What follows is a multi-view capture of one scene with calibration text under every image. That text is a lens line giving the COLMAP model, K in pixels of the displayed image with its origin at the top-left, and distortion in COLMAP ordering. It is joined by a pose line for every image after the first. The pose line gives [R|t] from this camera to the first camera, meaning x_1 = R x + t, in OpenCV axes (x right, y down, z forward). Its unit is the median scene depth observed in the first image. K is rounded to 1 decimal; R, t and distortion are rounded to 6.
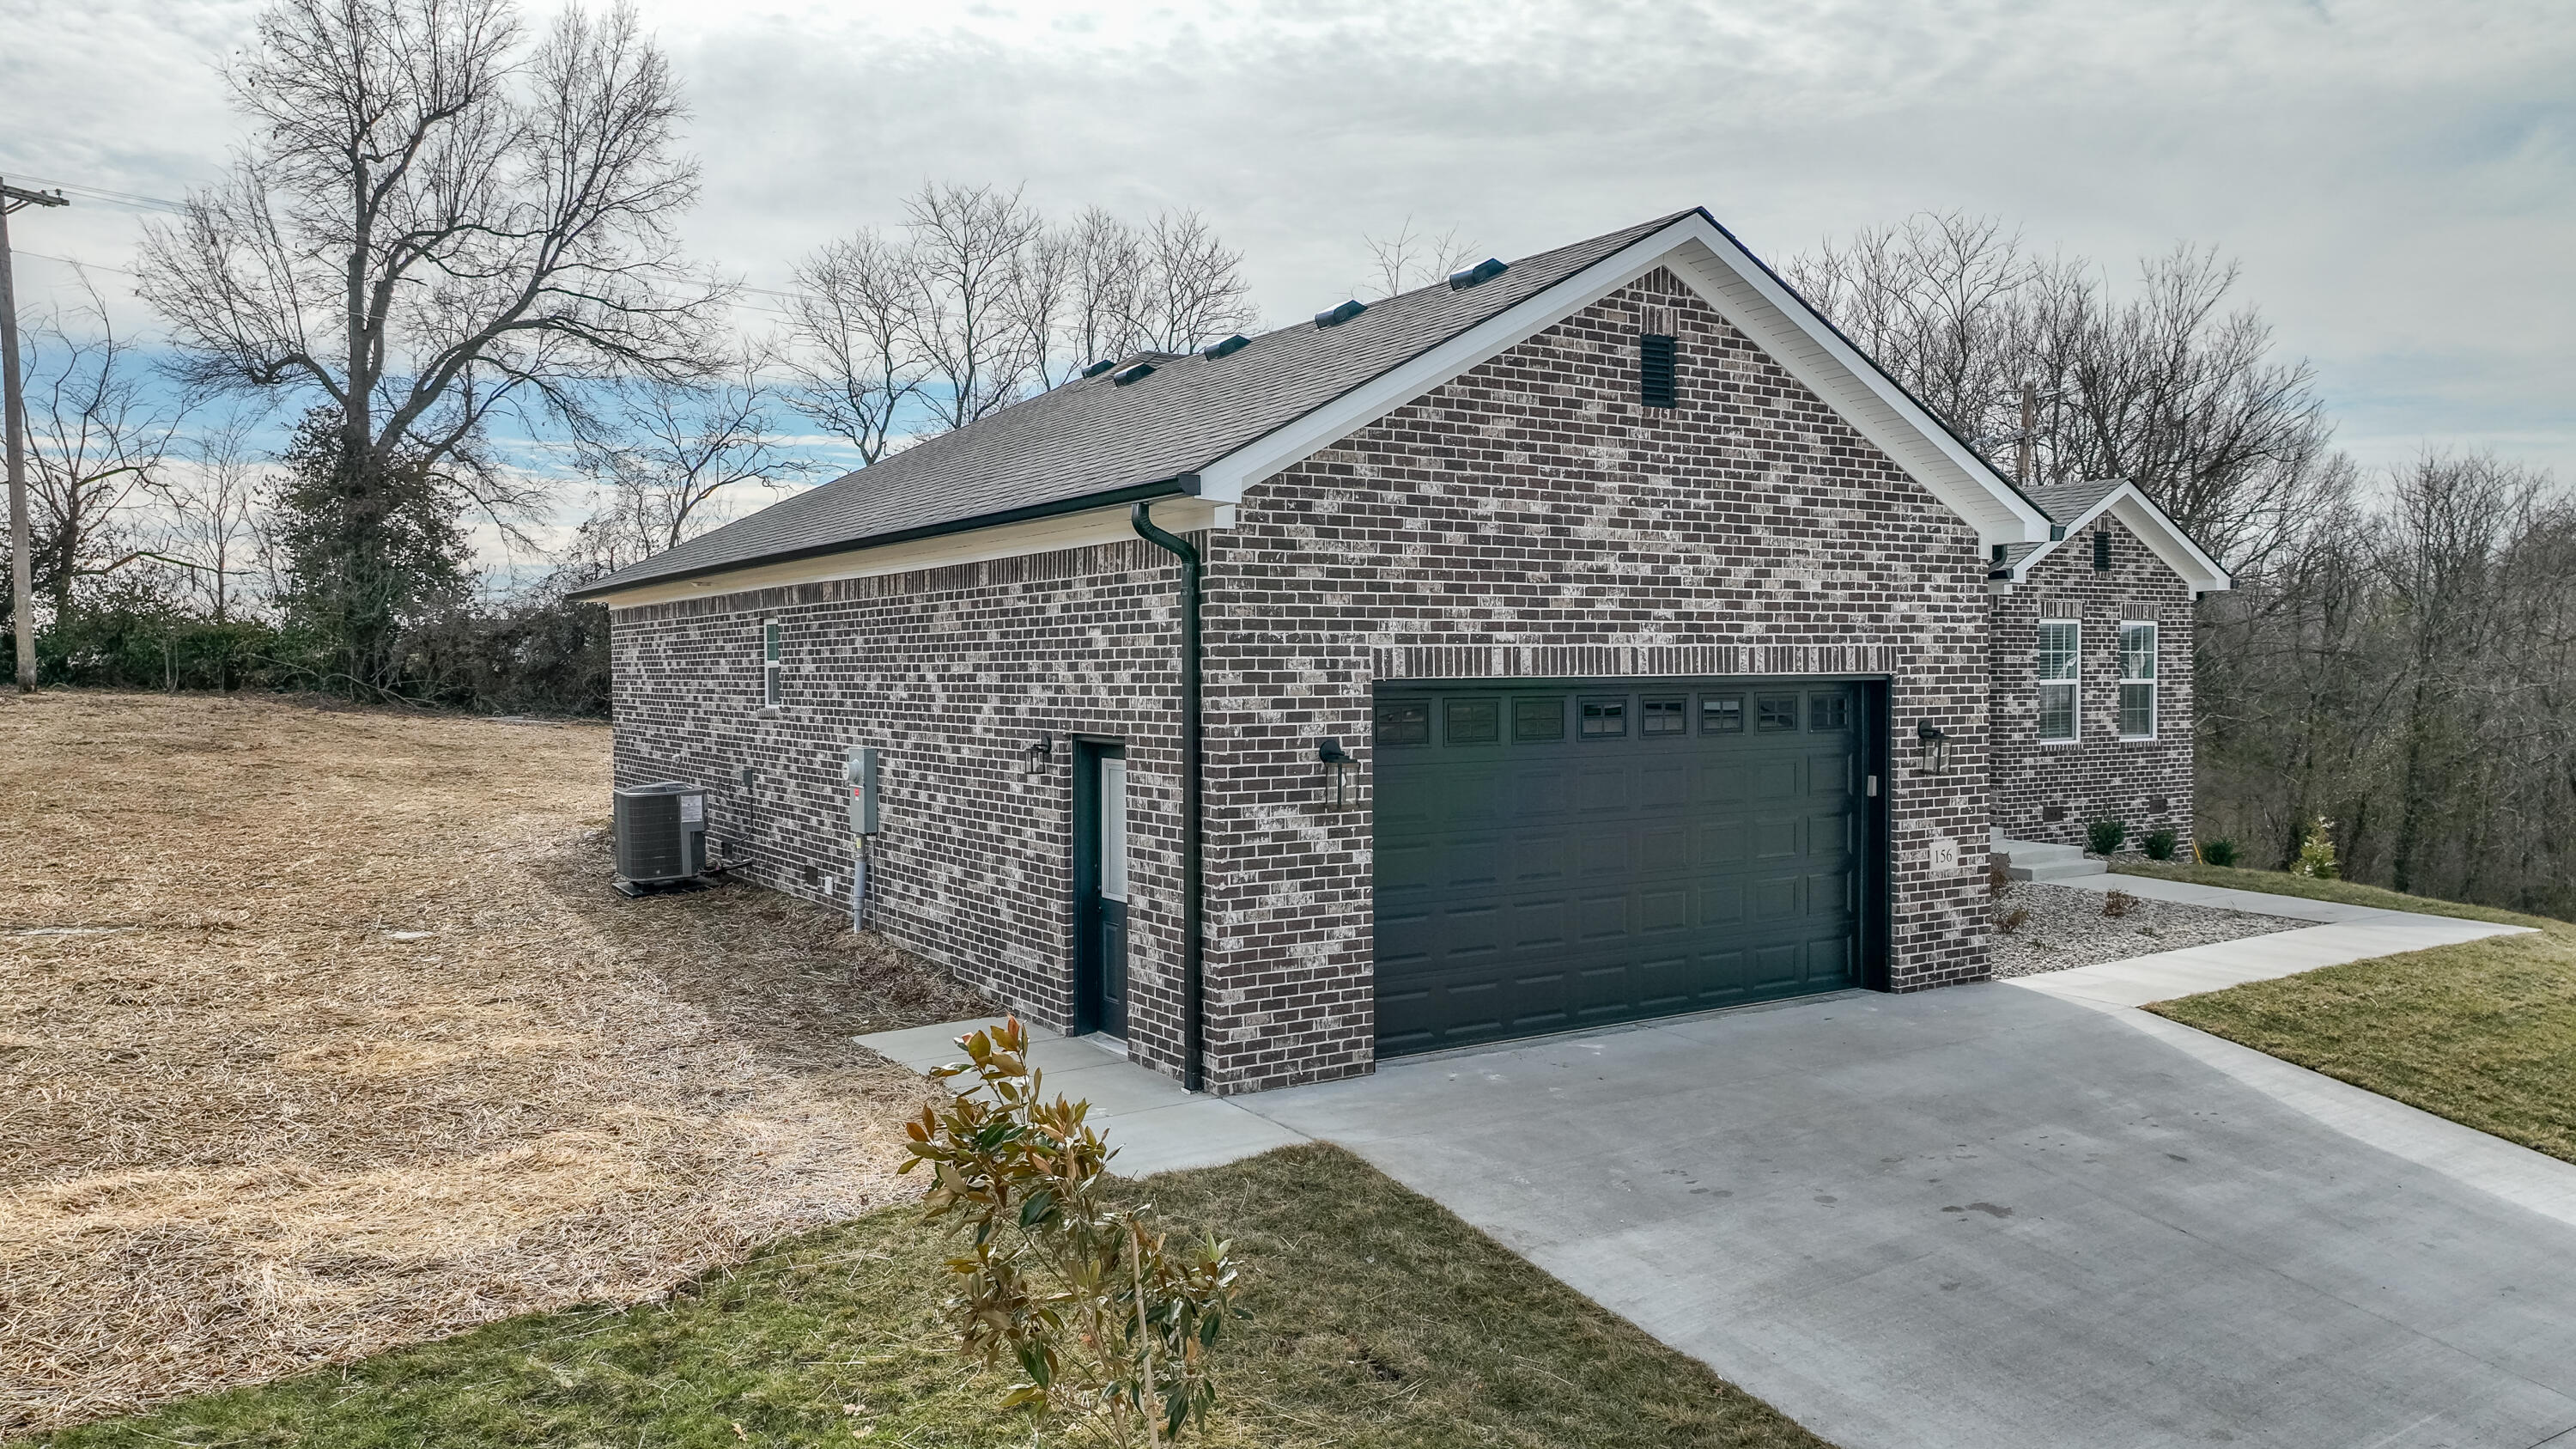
lens RADIAL K [[1825.9, 0, 1275.2], [0, 1825.9, 720.0], [0, 0, 1]] dist [0.004848, -0.006361]
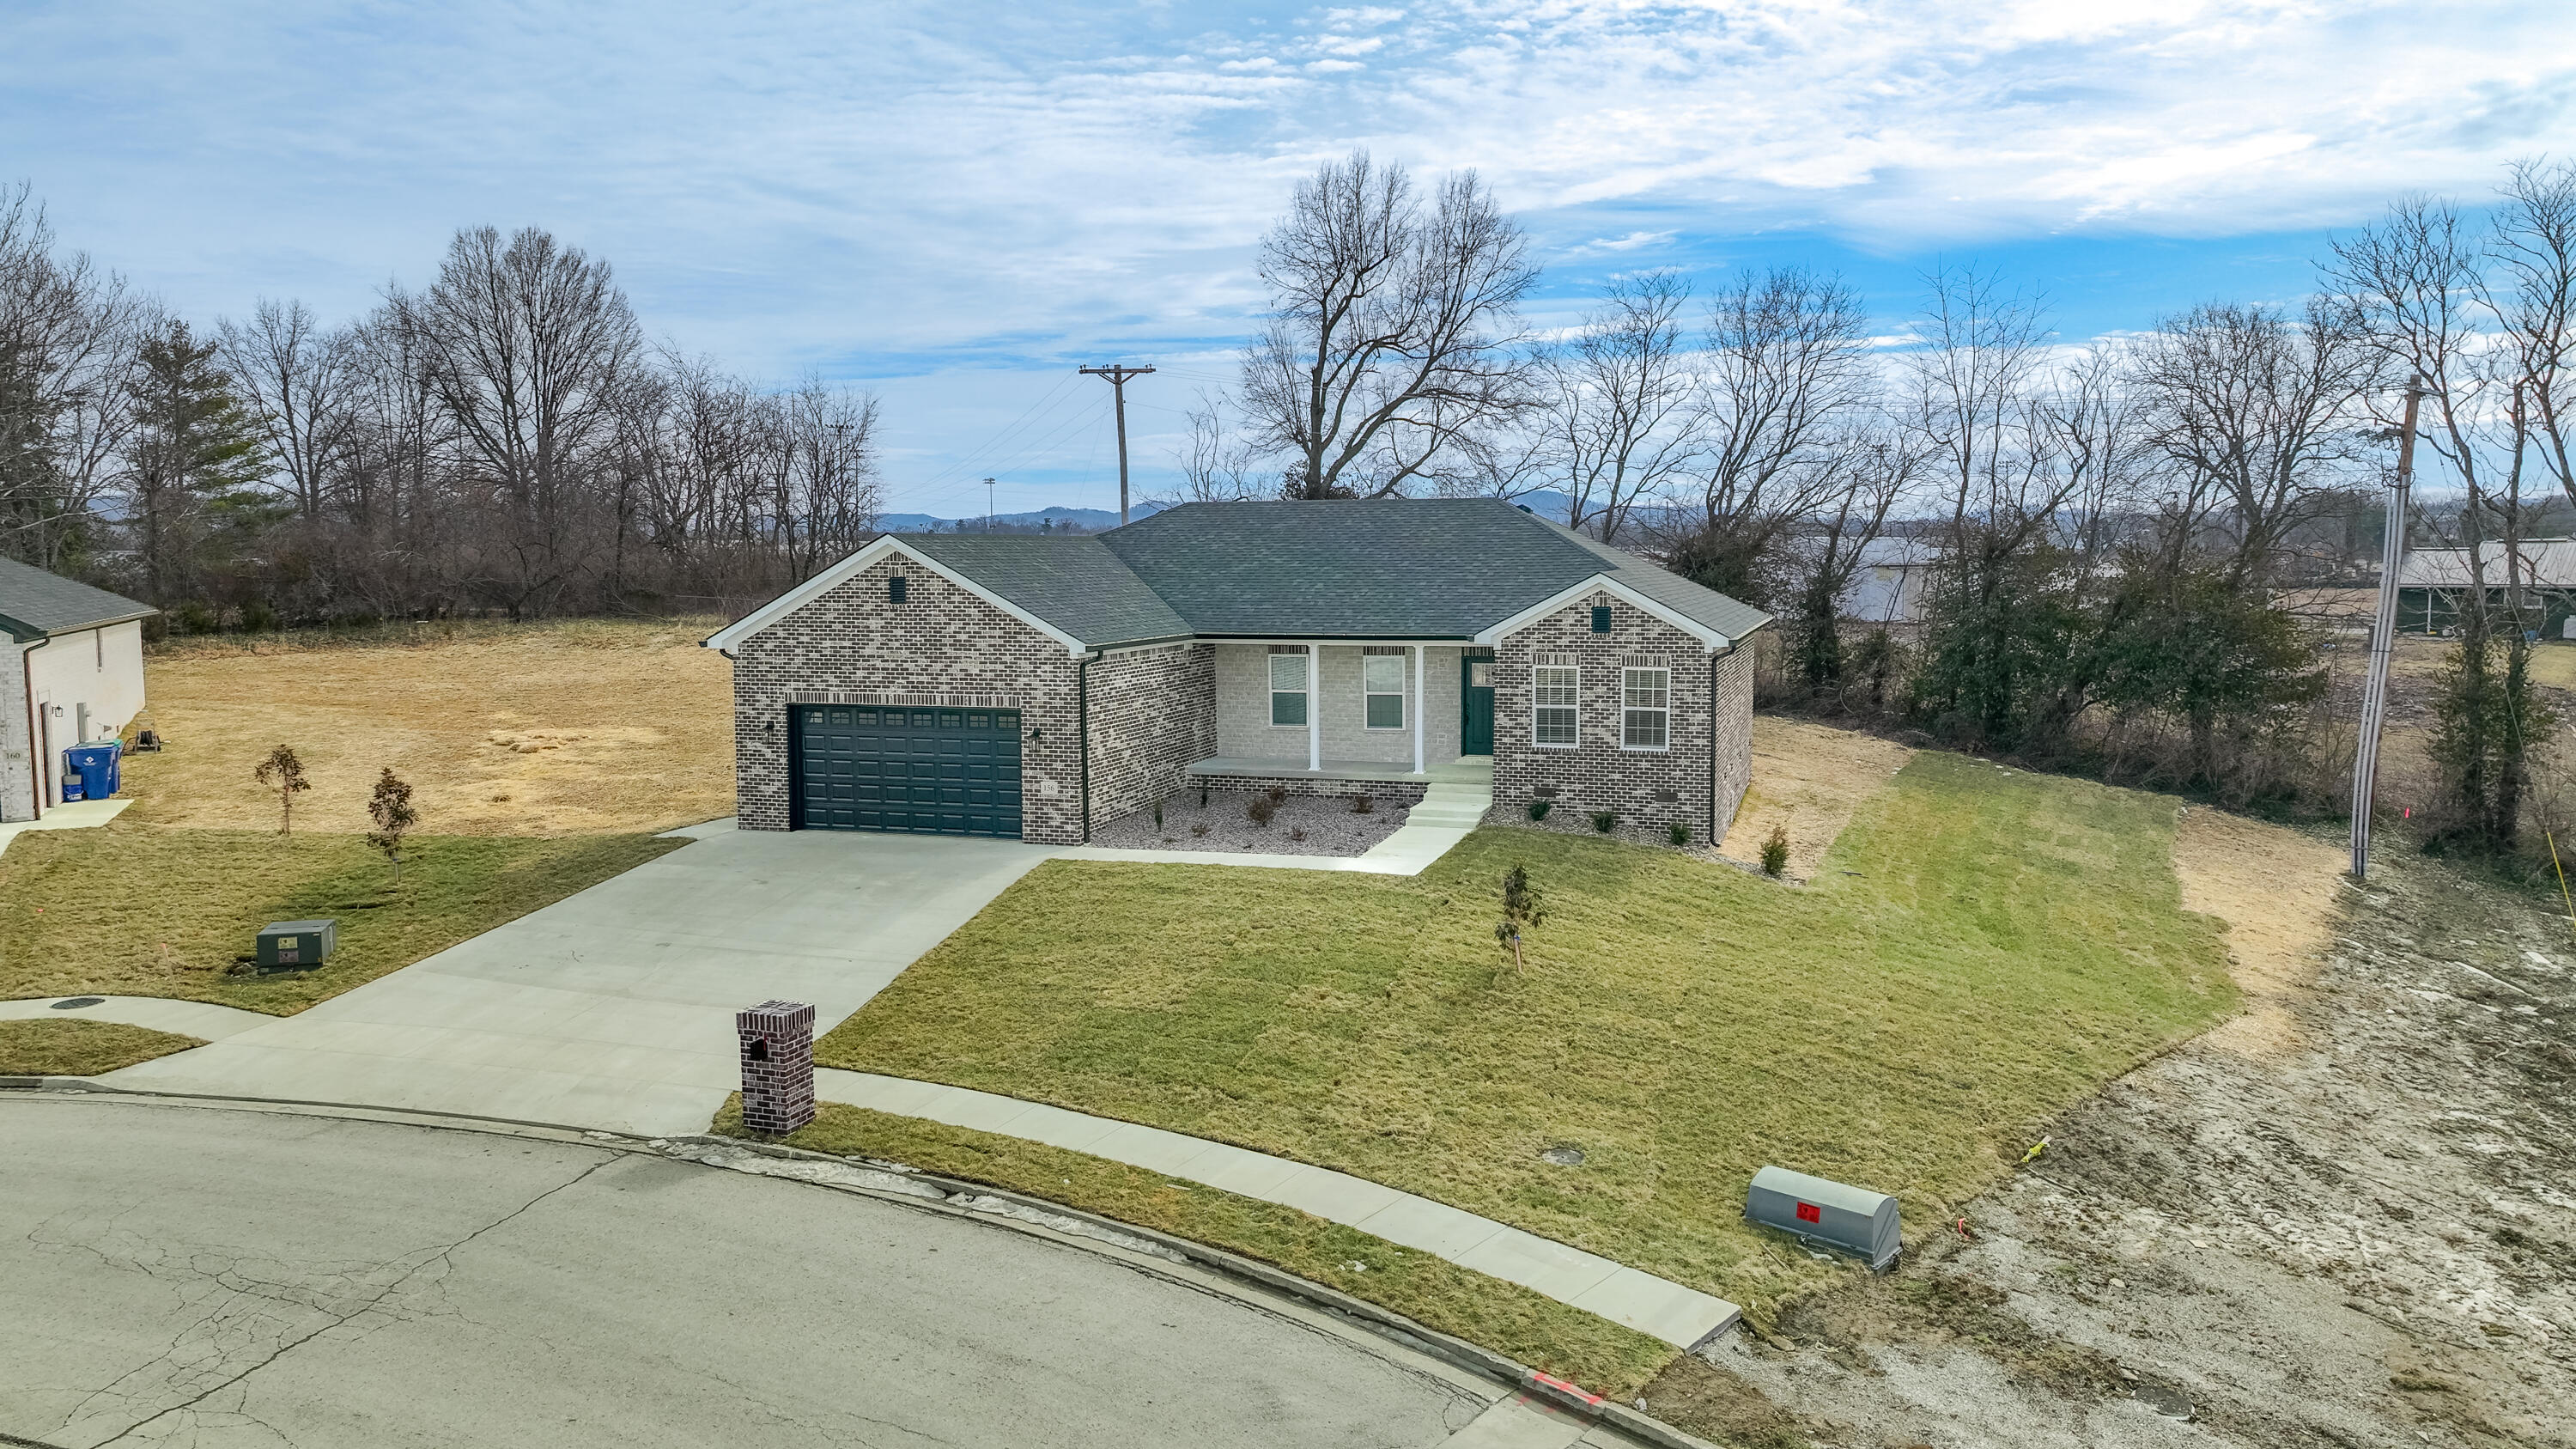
lens RADIAL K [[1825.9, 0, 1275.2], [0, 1825.9, 720.0], [0, 0, 1]] dist [0.004848, -0.006361]
pose [[0.629468, 0.073181, -0.773572, 2.624288], [-0.020611, 0.996777, 0.077524, -0.220750], [0.776753, -0.032855, 0.628948, -0.248375]]
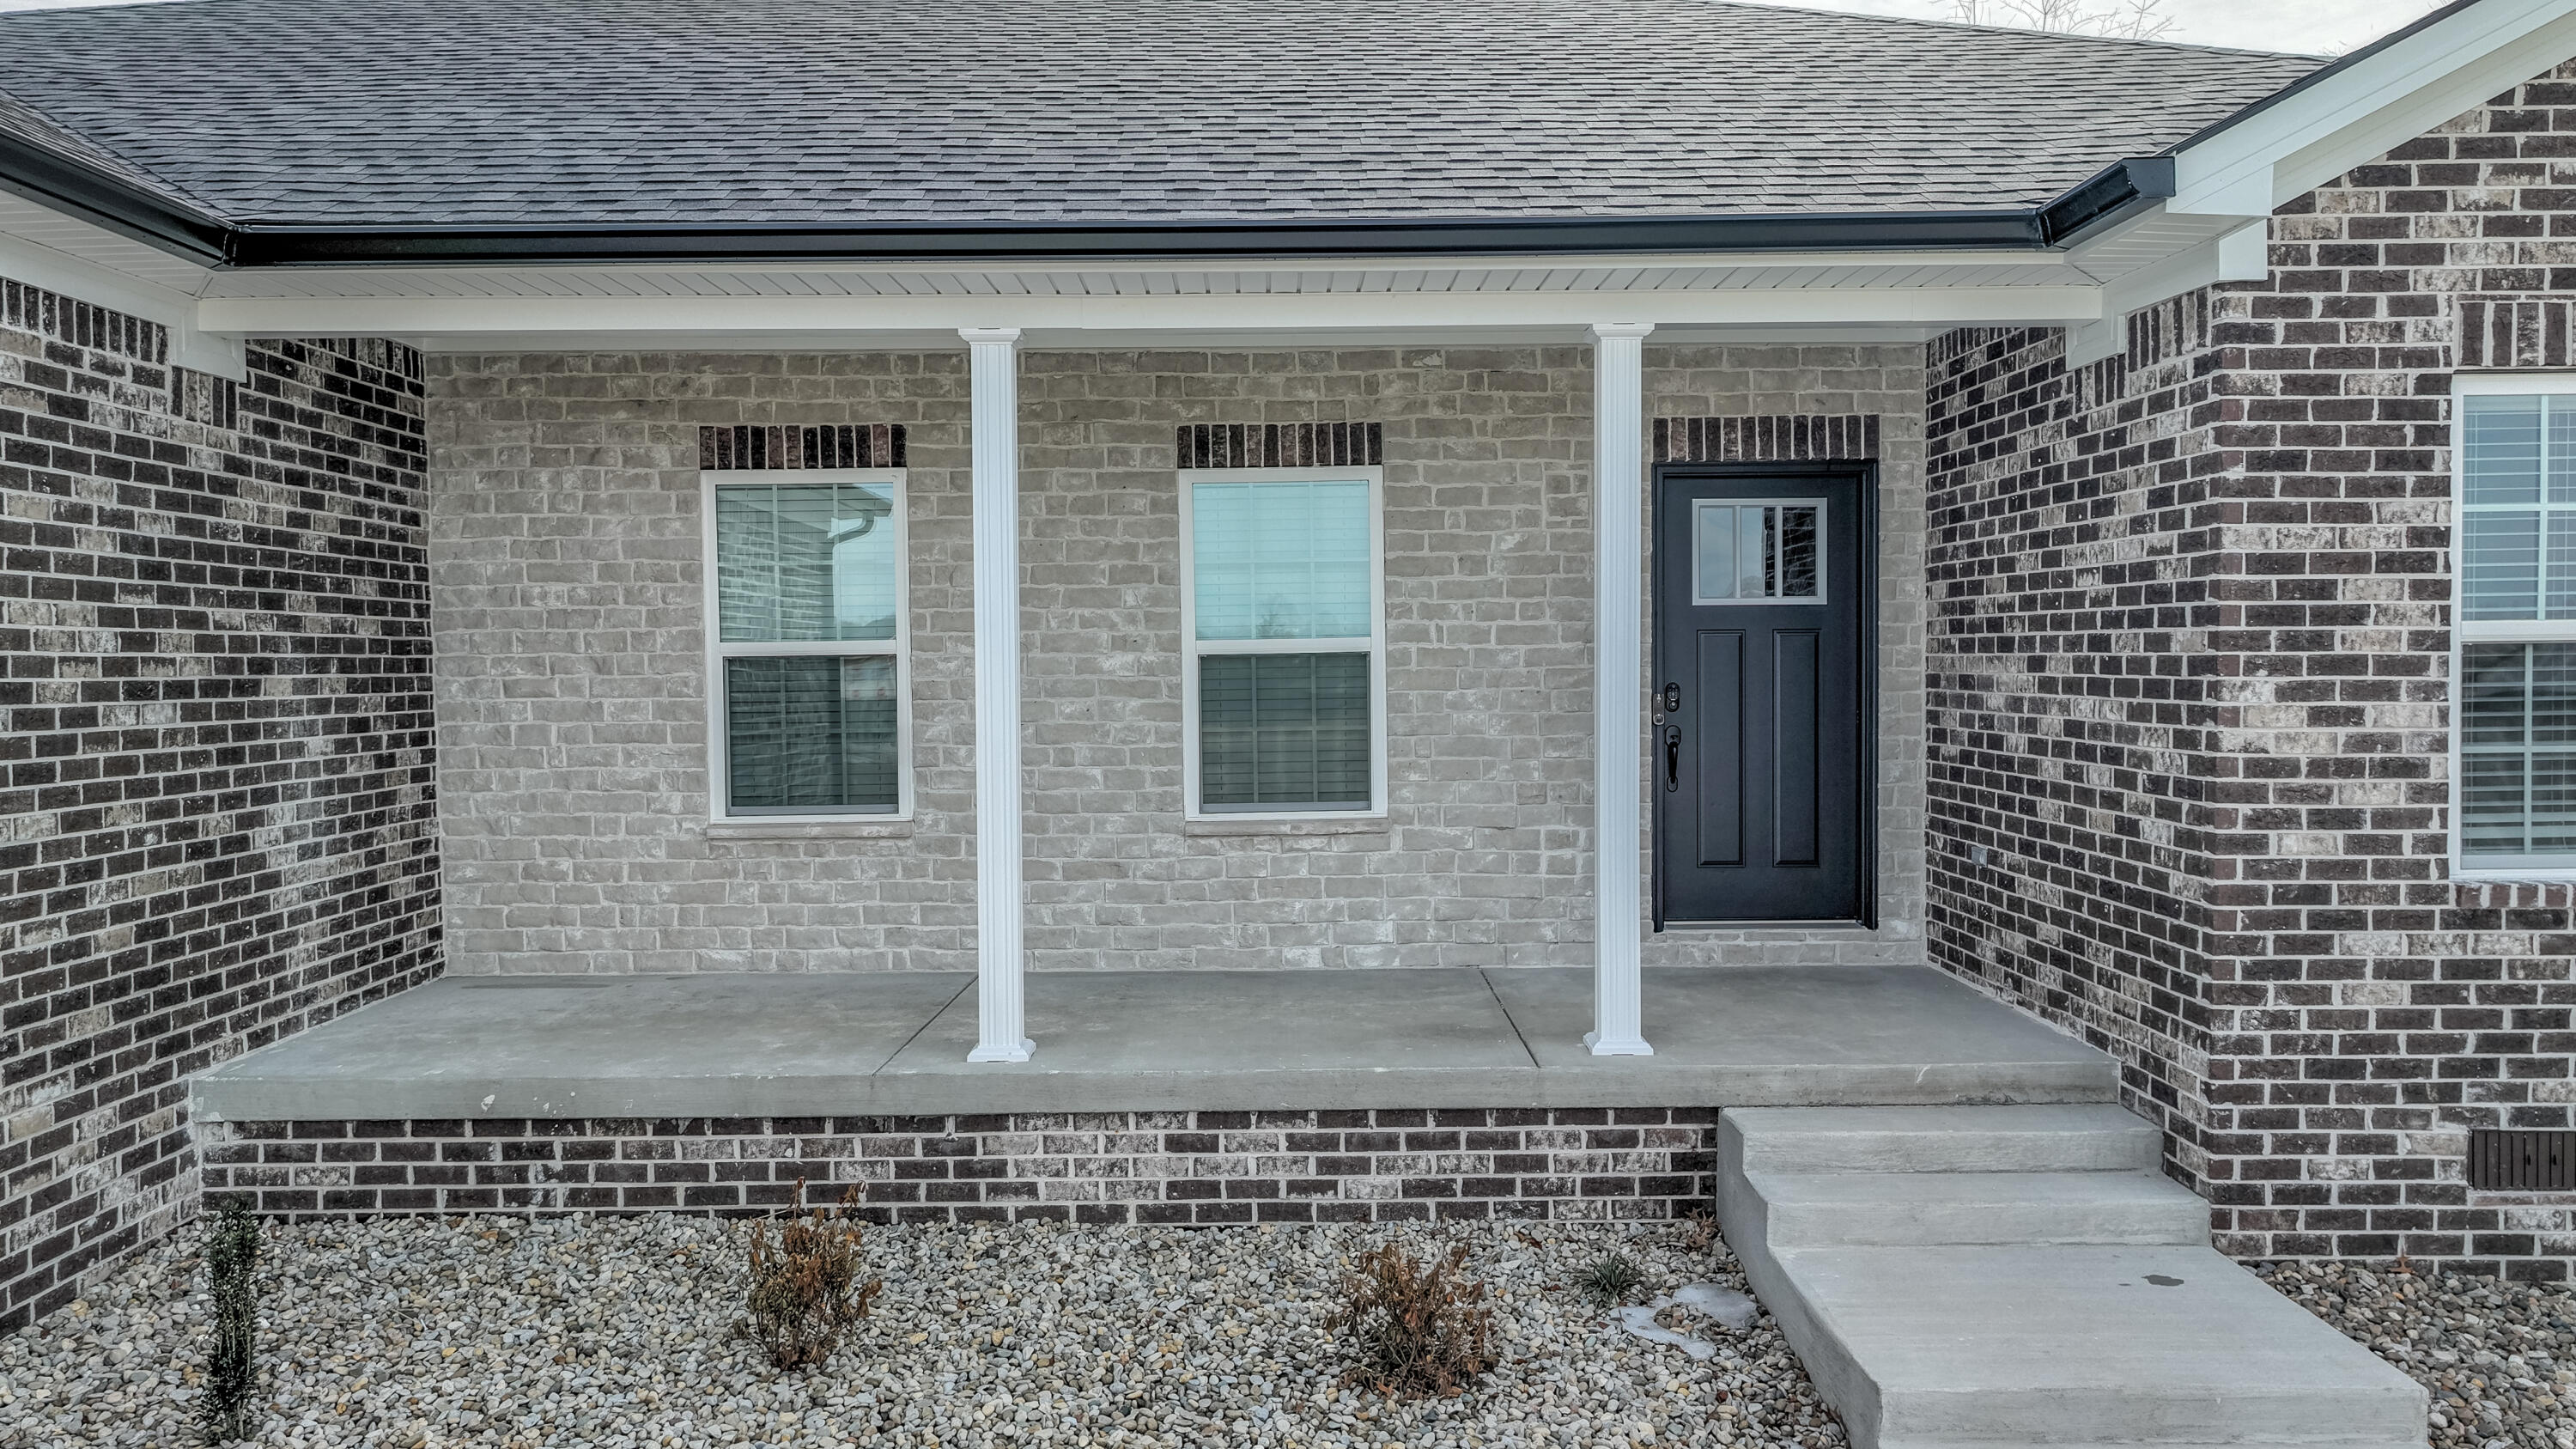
lens RADIAL K [[1809.9, 0, 1283.0], [0, 1809.9, 720.6], [0, 0, 1]] dist [0.004162, 0.004096]
pose [[0.846934, 0.017363, -0.531415, 0.737707], [-0.012615, 0.999841, 0.012564, -0.016718], [0.531549, -0.003937, 0.847019, 1.253702]]
